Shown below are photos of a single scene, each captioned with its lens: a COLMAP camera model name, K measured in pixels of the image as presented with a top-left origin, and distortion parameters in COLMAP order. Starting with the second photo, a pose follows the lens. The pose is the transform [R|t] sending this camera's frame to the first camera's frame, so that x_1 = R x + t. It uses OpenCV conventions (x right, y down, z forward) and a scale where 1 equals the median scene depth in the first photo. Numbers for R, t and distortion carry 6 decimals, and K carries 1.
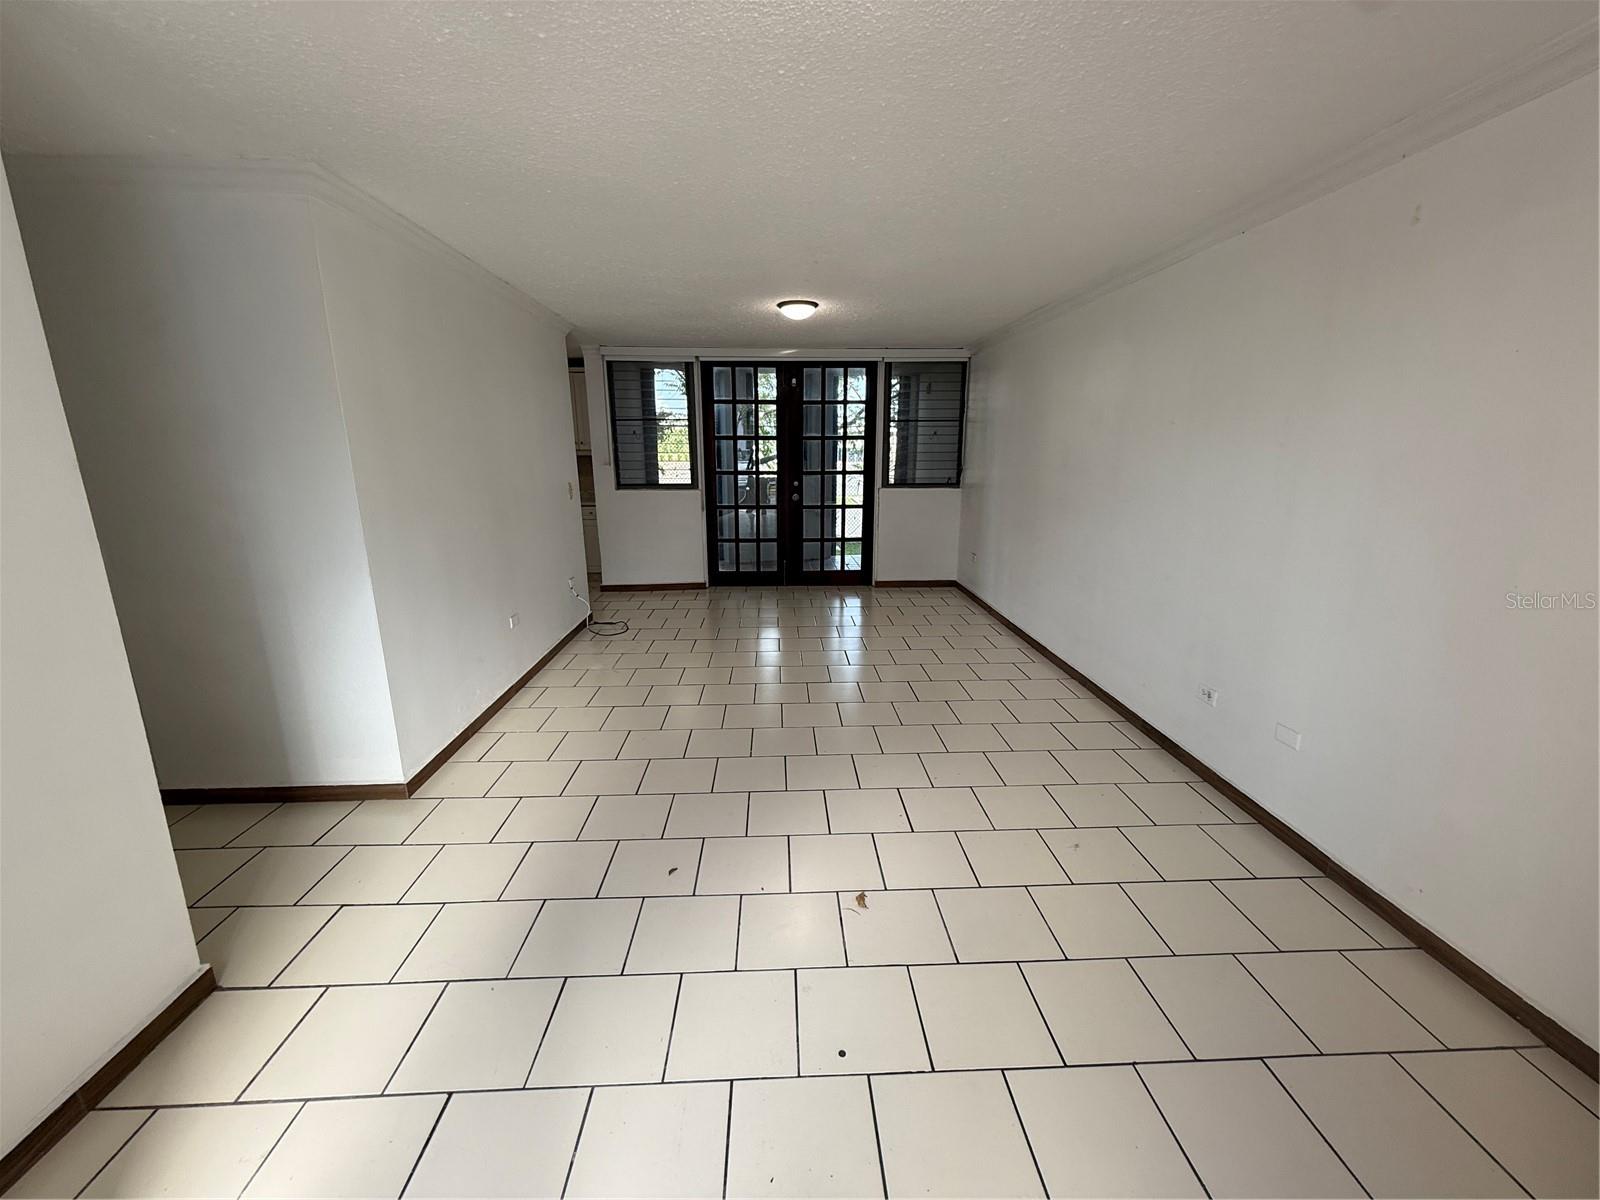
lens RADIAL K [[633.1, 0, 800.4], [0, 633.1, 604.2], [0, 0, 1]] dist [0.001165, -0.000118]
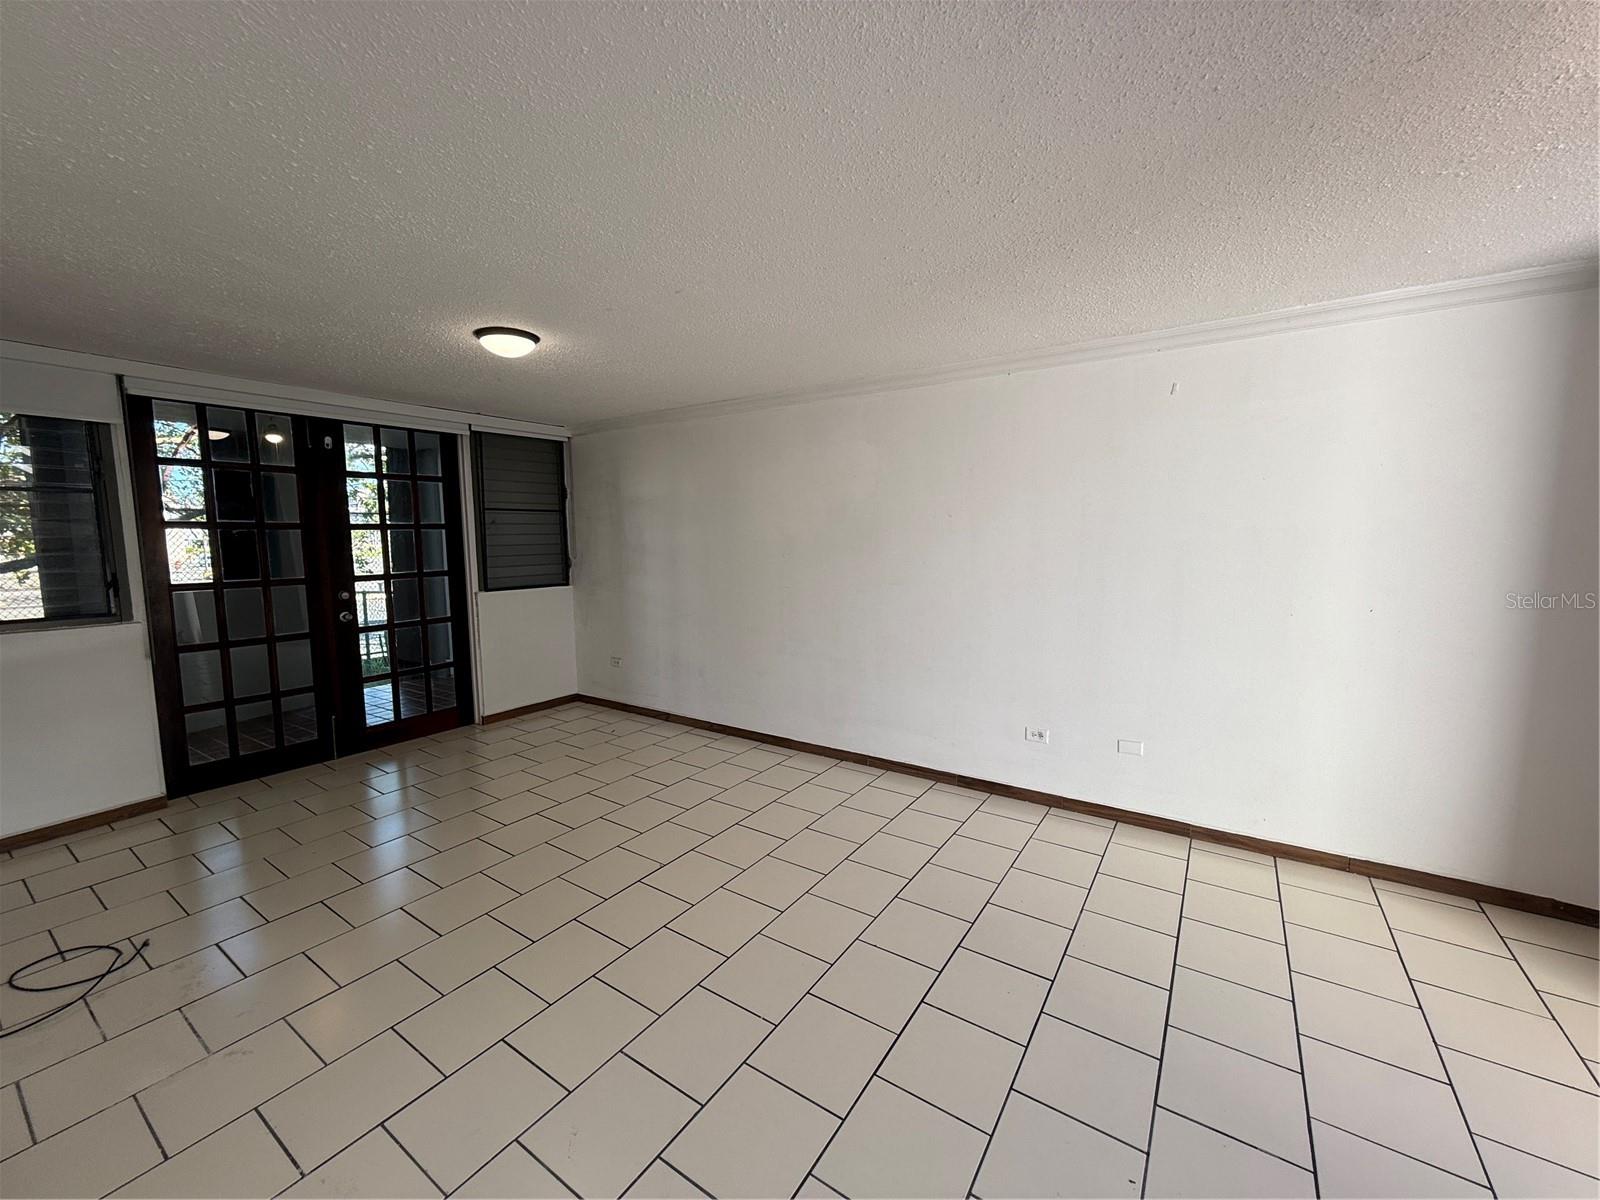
lens RADIAL K [[642.0, 0, 800.0], [0, 642.0, 600.0], [0, 0, 1]] dist [0.032742, 0.000045]
pose [[0.601656, -0.084663, 0.794256, -0.253911], [0.200231, 0.978603, -0.047363, -0.061236], [-0.773251, 0.187531, 0.605735, 0.239493]]
